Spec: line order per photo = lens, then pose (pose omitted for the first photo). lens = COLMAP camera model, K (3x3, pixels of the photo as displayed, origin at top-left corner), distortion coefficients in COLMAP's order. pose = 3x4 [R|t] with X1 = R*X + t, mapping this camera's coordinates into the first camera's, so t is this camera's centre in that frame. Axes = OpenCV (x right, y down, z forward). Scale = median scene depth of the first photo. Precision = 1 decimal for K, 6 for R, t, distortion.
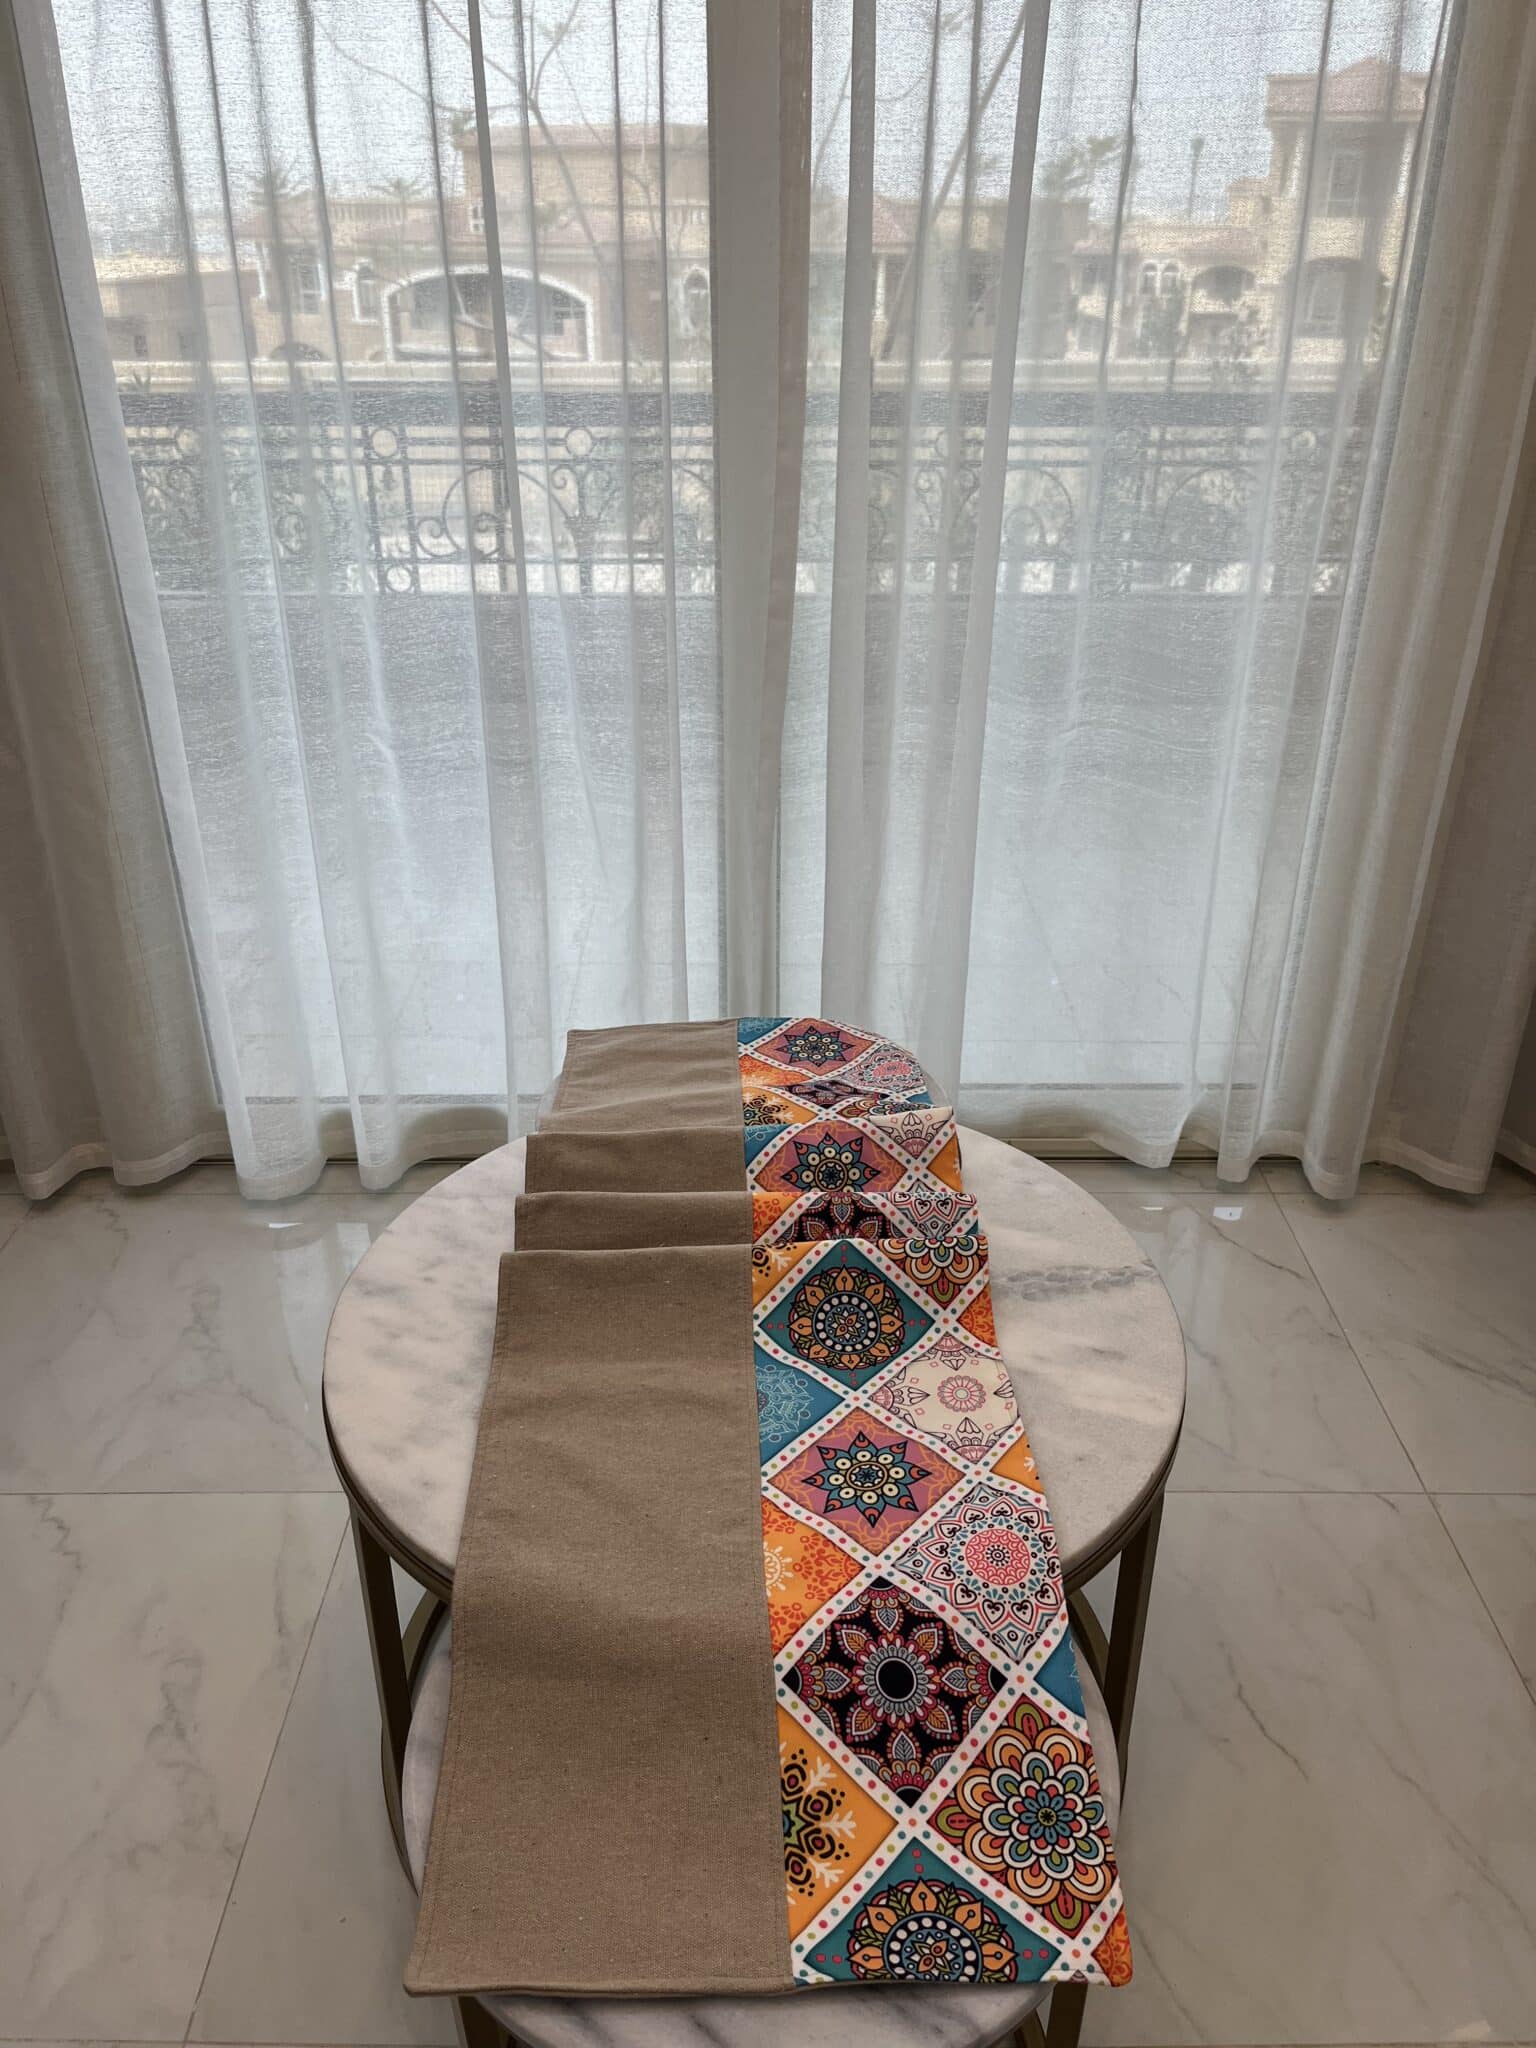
lens RADIAL K [[1548.0, 0, 747.8], [0, 1548.0, 1013.9], [0, 0, 1]] dist [0.046730, -0.068797]
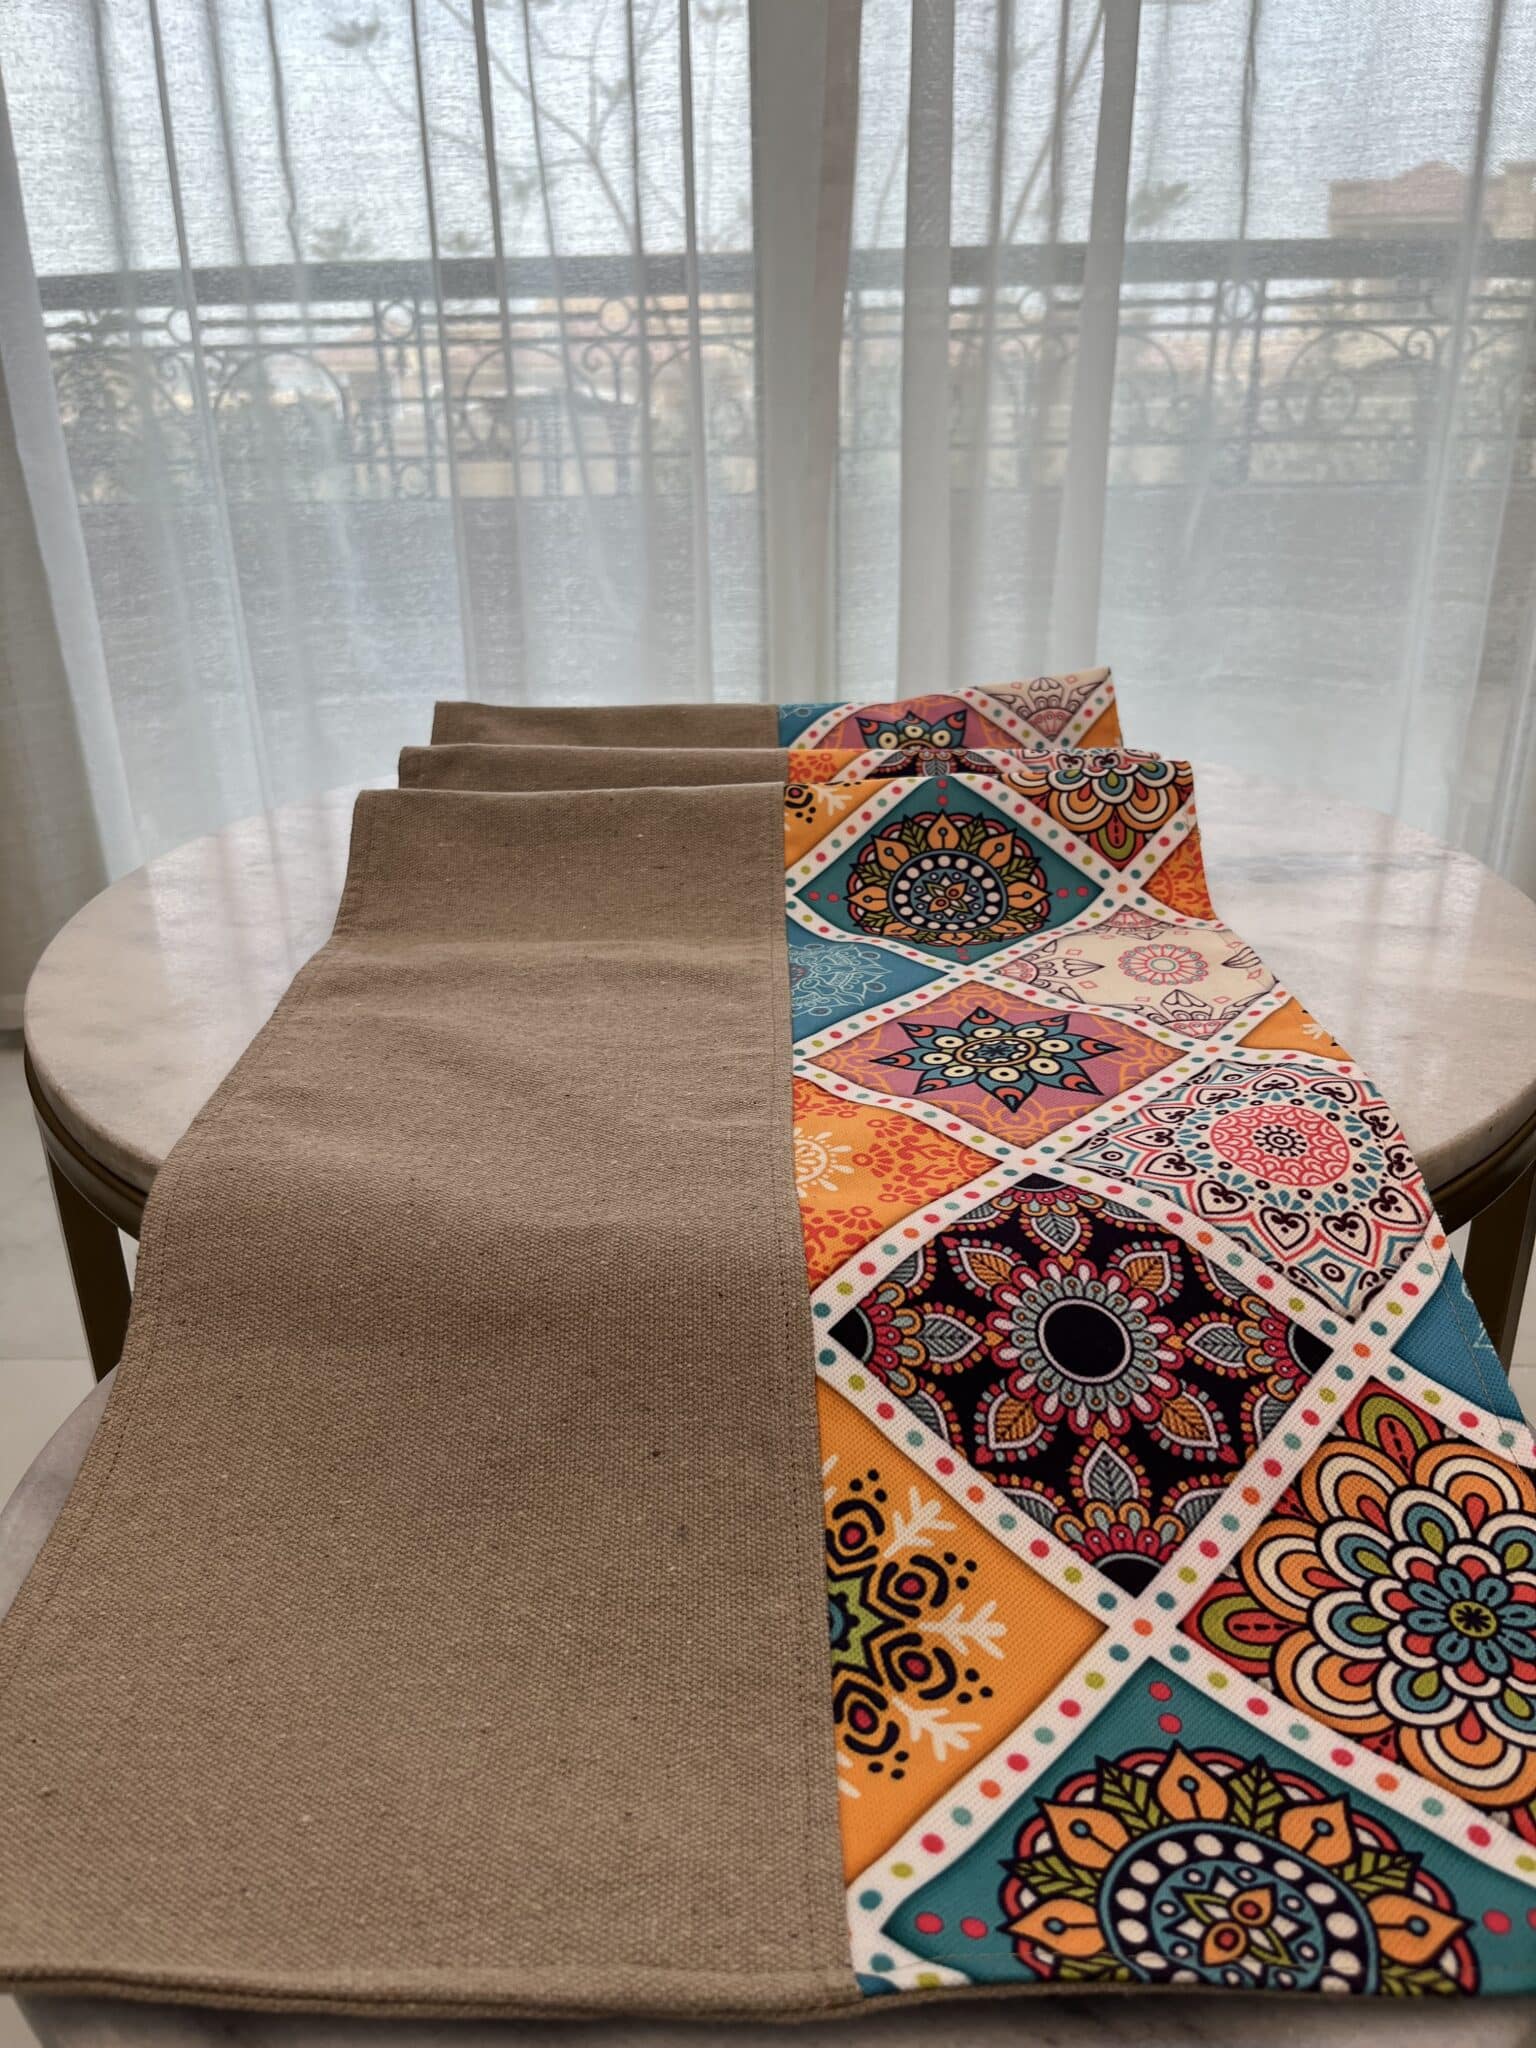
lens RADIAL K [[1558.5, 0, 744.7], [0, 1558.5, 1034.6], [0, 0, 1]] dist [0.049426, -0.094345]
pose [[0.998962, -0.003843, -0.045394, 0.017966], [0.001352, 0.998497, -0.054786, 0.353655], [0.045537, 0.054668, 0.997466, 0.526357]]
